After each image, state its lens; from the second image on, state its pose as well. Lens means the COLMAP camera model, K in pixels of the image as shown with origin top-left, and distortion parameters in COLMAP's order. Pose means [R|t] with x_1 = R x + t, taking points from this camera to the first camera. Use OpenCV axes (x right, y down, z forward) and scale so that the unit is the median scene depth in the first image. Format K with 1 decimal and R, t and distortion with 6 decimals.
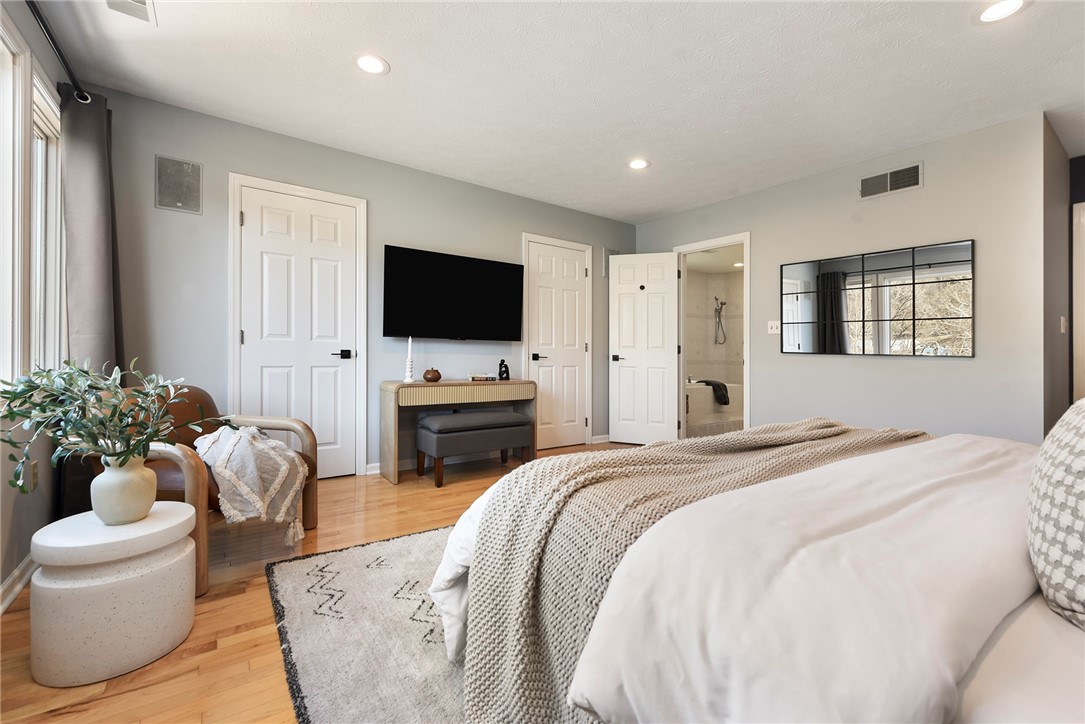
lens RADIAL K [[453.0, 0, 542.0], [0, 453.0, 346.9], [0, 0, 1]] dist [-0.000402, -0.000003]
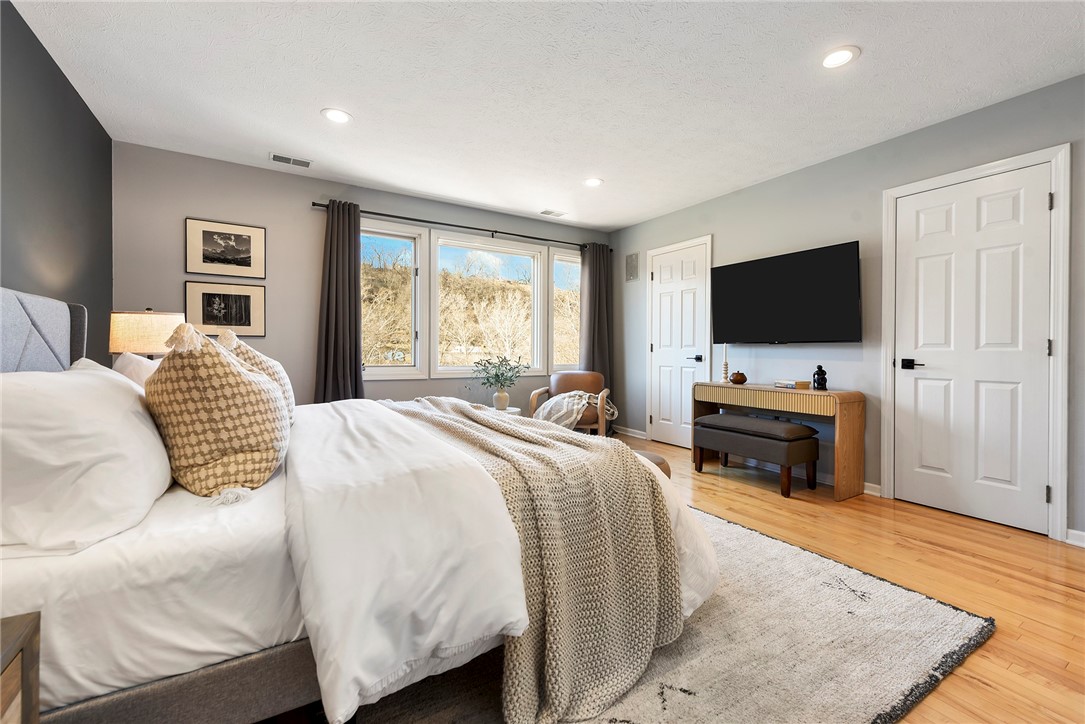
lens RADIAL K [[453.3, 0, 542.5], [0, 453.3, 362.0], [0, 0, 1]] dist [0.000464, 0.000023]
pose [[-0.078500, 0.001492, -0.996913, 0.777652], [-0.005018, 0.999986, 0.001892, 0.022488], [0.996901, 0.005151, -0.078491, 0.558742]]
